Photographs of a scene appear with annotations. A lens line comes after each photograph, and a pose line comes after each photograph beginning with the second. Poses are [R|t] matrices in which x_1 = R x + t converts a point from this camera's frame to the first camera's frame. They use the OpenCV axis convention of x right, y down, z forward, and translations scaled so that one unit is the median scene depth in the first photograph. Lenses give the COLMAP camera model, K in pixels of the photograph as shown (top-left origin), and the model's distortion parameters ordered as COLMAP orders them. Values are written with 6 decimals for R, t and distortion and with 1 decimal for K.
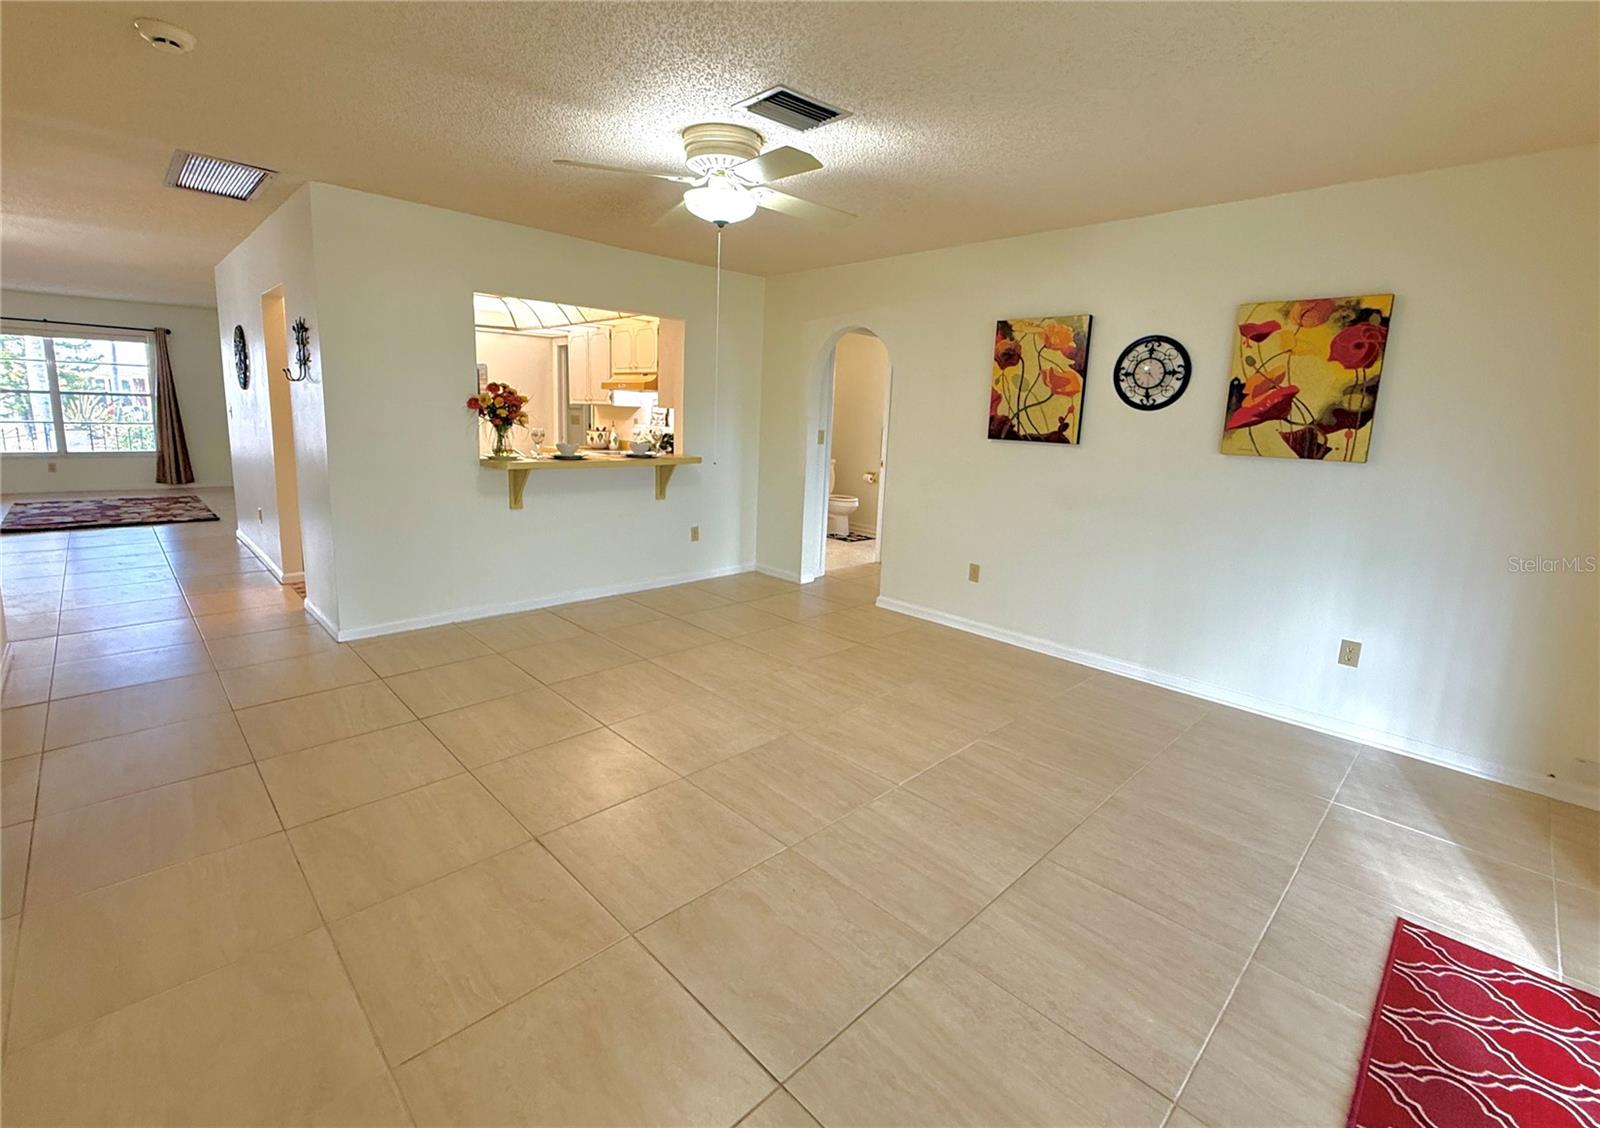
lens RADIAL K [[709.3, 0, 795.3], [0, 709.3, 528.7], [0, 0, 1]] dist [-0.001647, -0.000100]
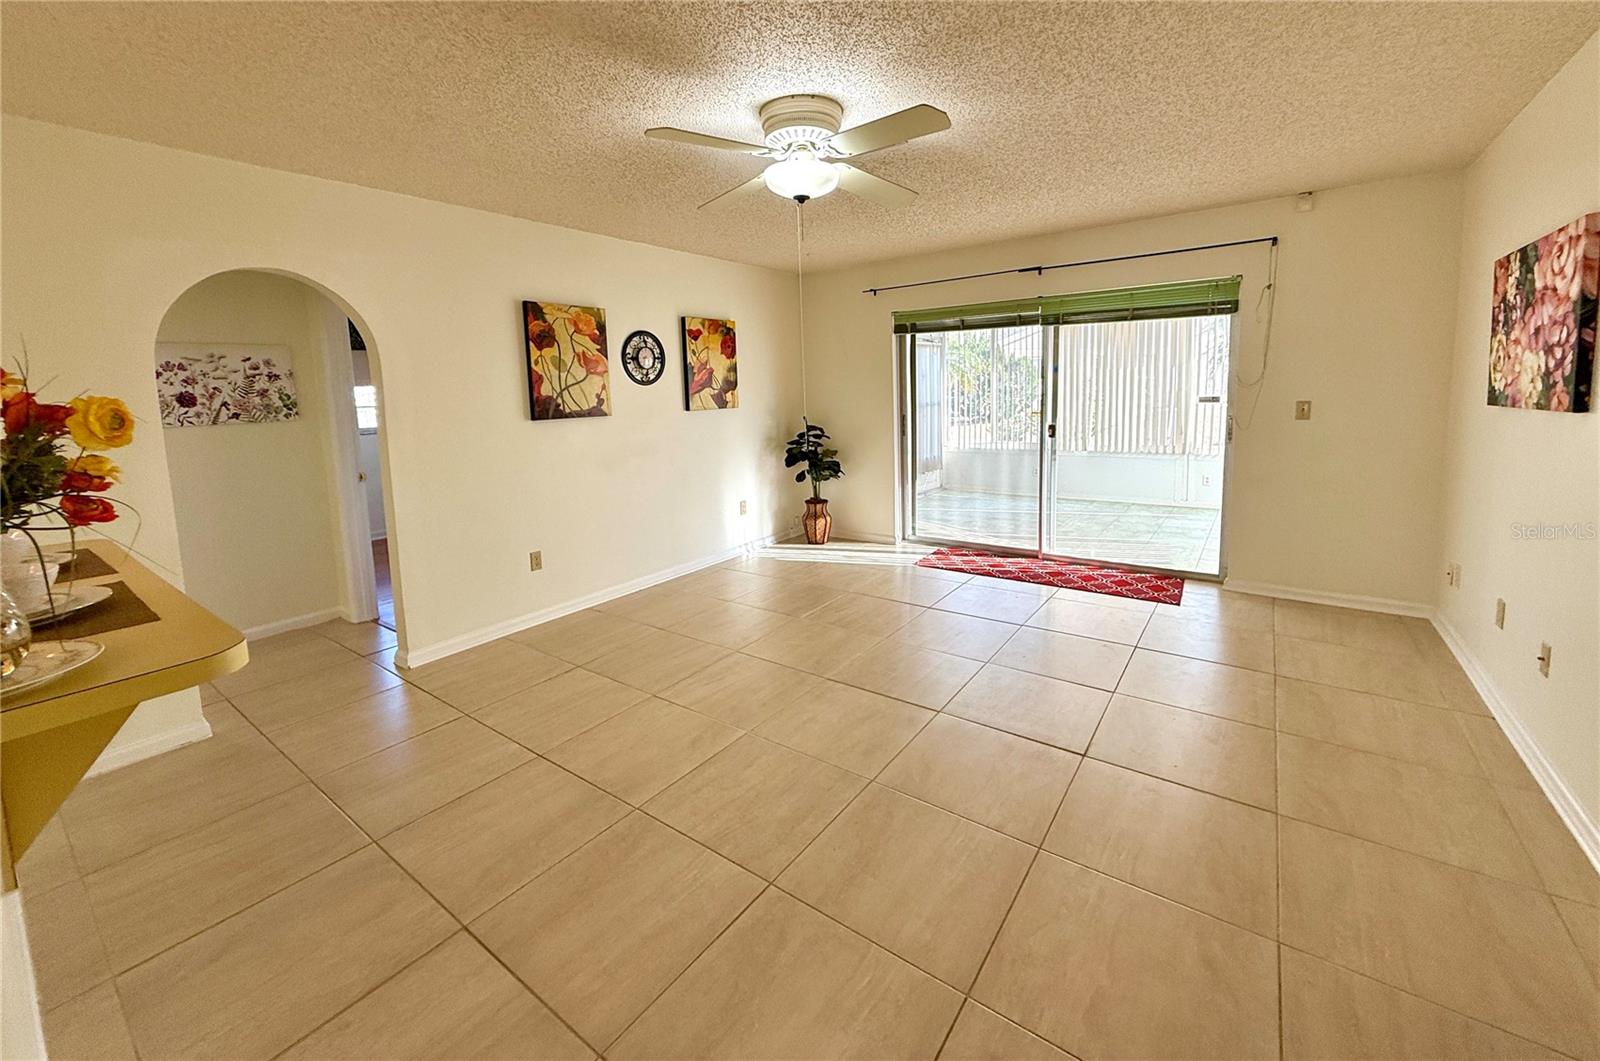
lens RADIAL K [[638.0, 0, 795.4], [0, 638.0, 461.3], [0, 0, 1]] dist [0.001359, -0.000344]
pose [[-0.162319, -0.144275, 0.976134, -0.701476], [0.189036, 0.966383, 0.174268, -0.170276], [-0.968462, 0.212811, -0.129590, 0.841228]]
